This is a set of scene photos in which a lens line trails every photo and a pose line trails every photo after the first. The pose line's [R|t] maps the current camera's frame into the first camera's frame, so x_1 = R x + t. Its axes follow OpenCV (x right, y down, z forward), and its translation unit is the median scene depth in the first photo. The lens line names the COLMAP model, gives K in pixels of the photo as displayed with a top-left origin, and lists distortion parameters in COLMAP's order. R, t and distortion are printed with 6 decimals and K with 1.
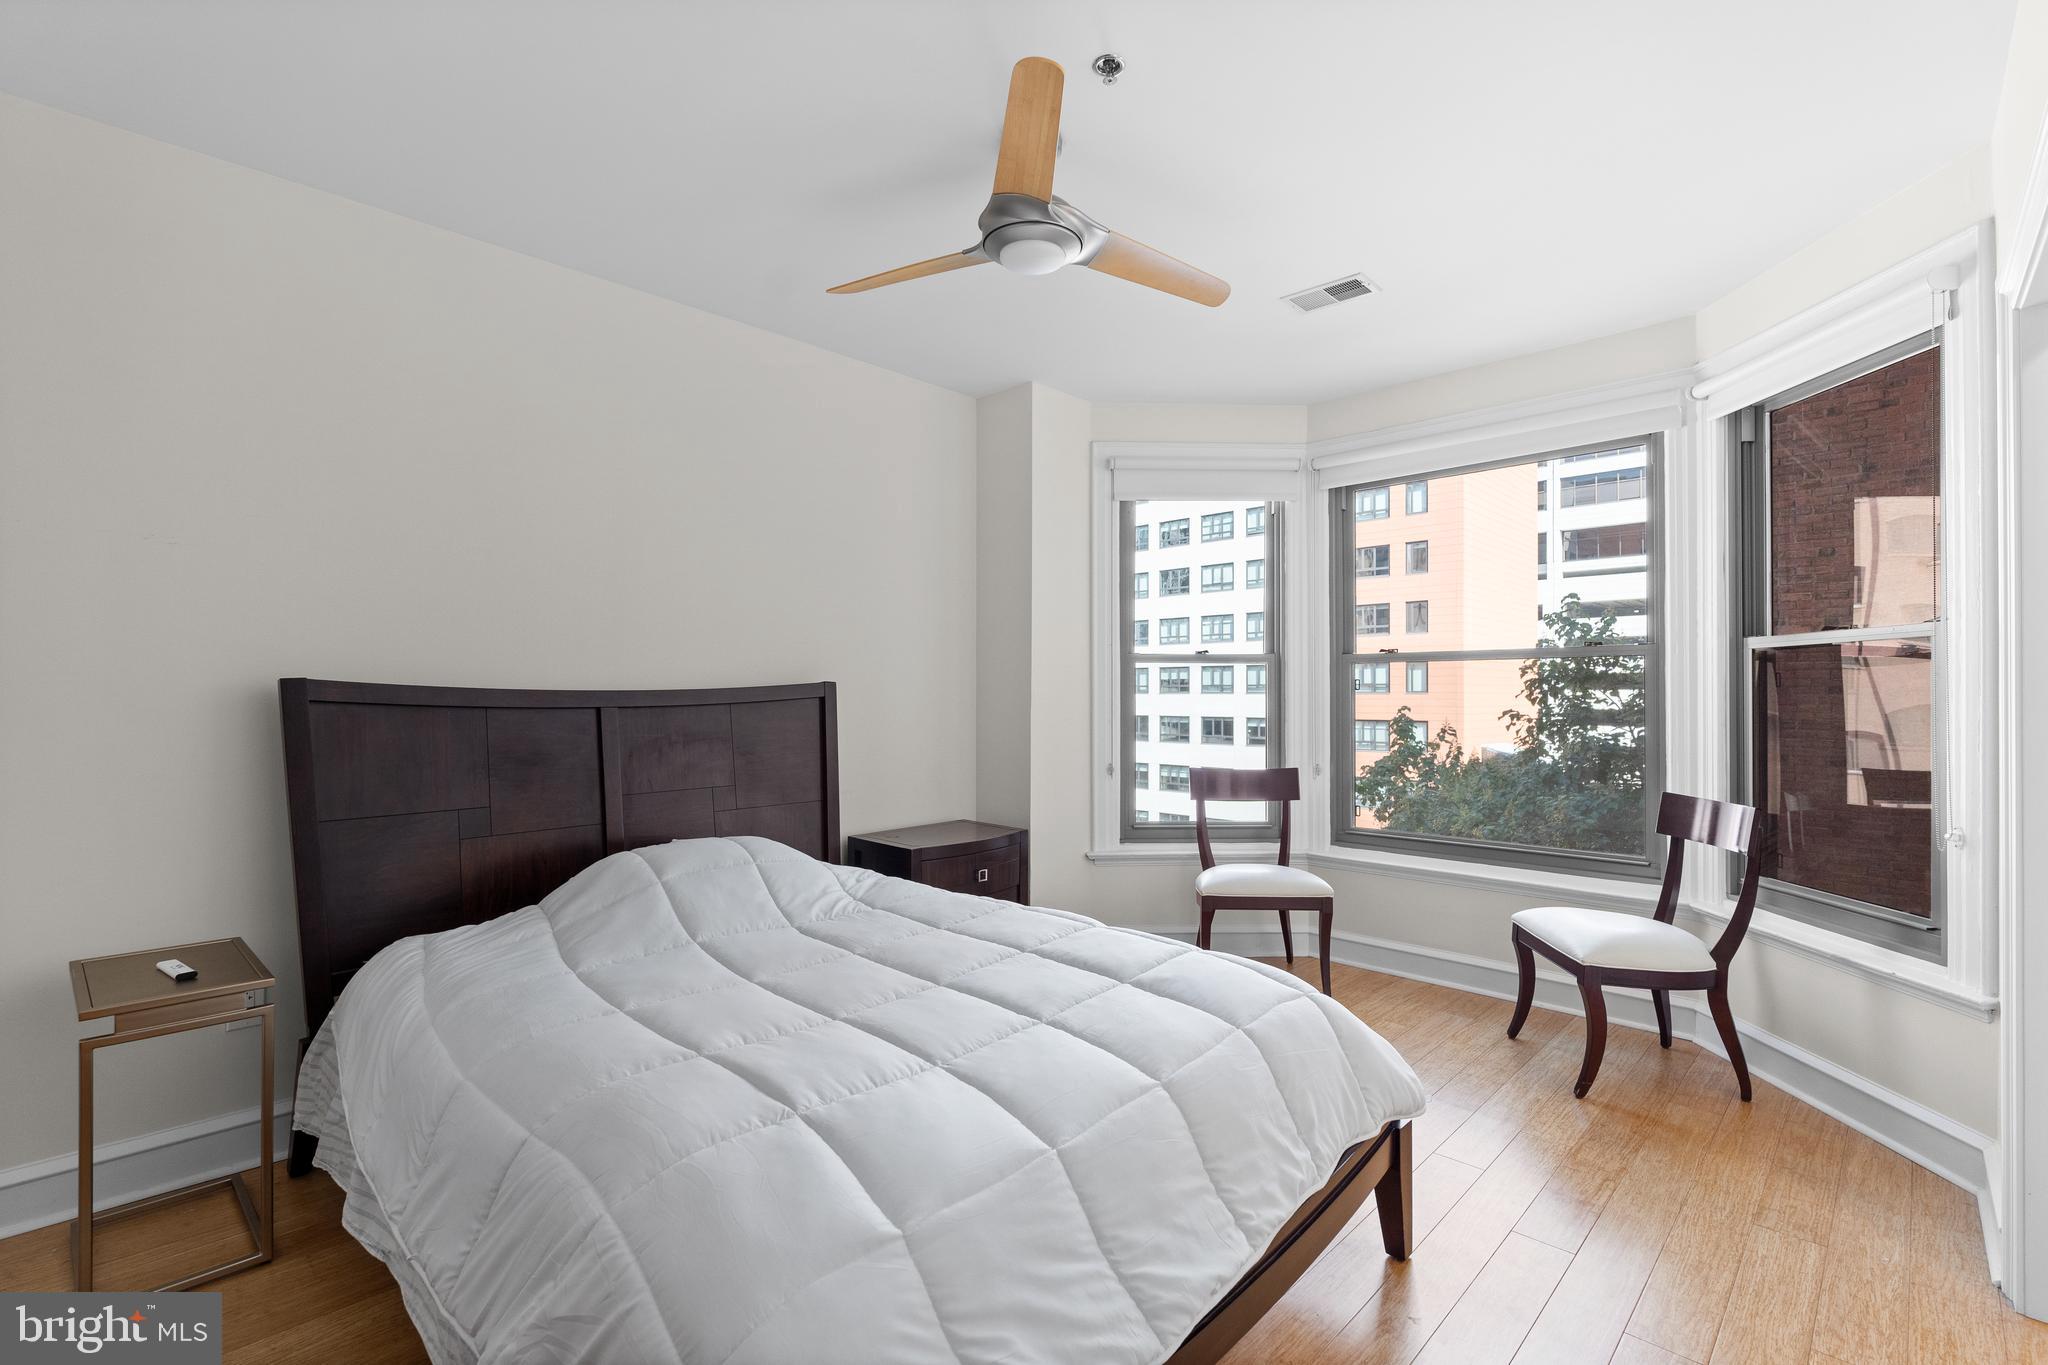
lens RADIAL K [[926.3, 0, 1017.5], [0, 926.3, 686.9], [0, 0, 1]] dist [-0.002479, -0.000230]
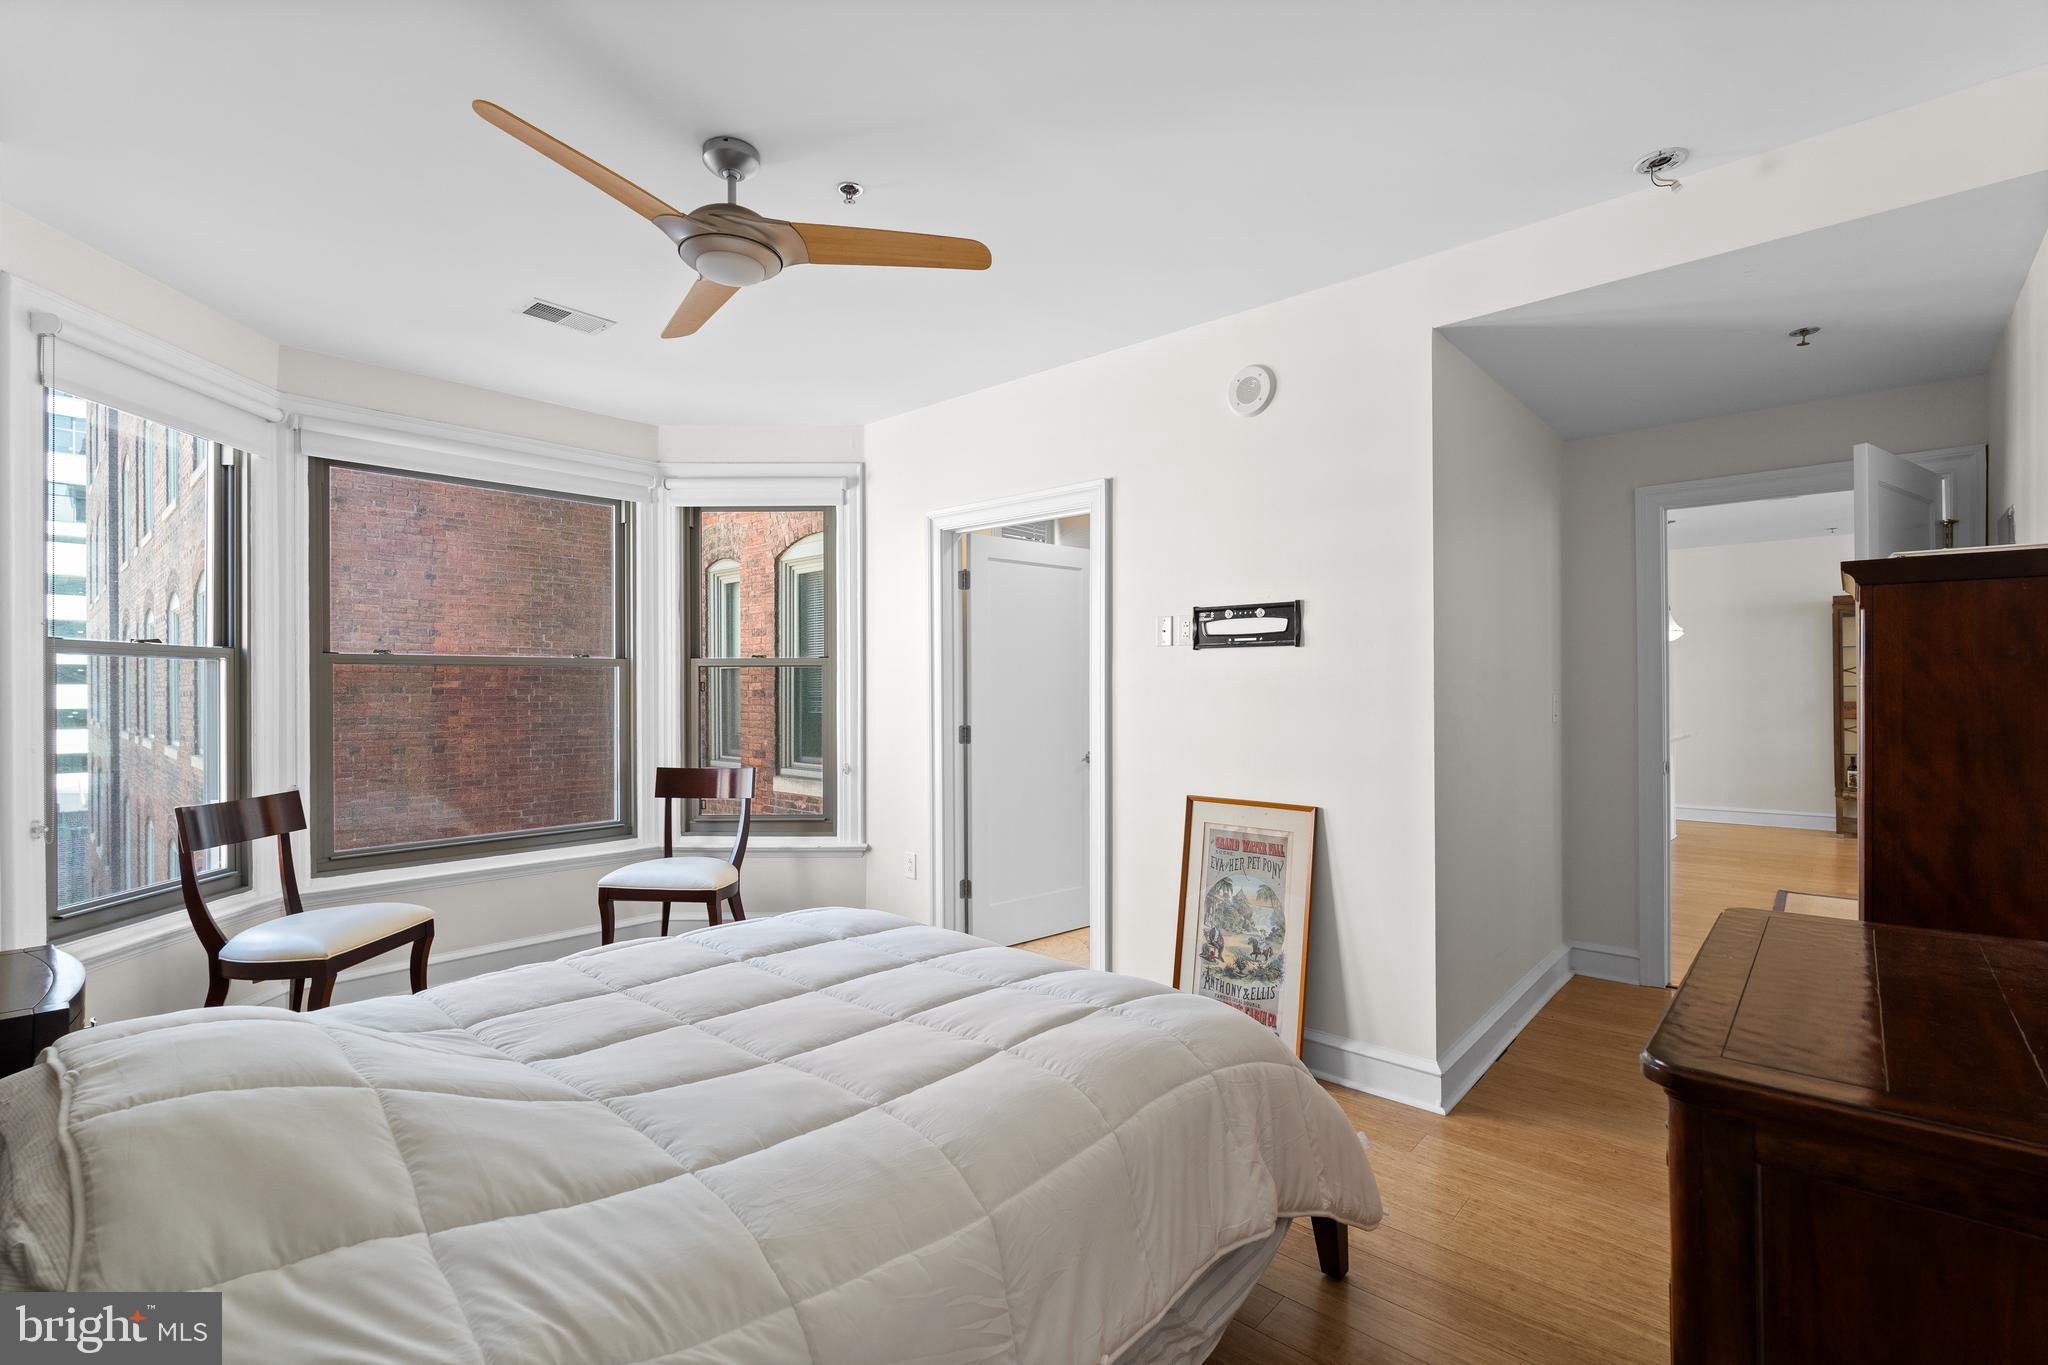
lens RADIAL K [[926.3, 0, 1017.5], [0, 926.3, 686.9], [0, 0, 1]] dist [-0.002479, -0.000230]
pose [[-0.041832, -0.000818, 0.999124, -0.982531], [-0.005292, 0.999986, 0.000597, -0.014175], [-0.999111, -0.005262, -0.041835, 0.720999]]
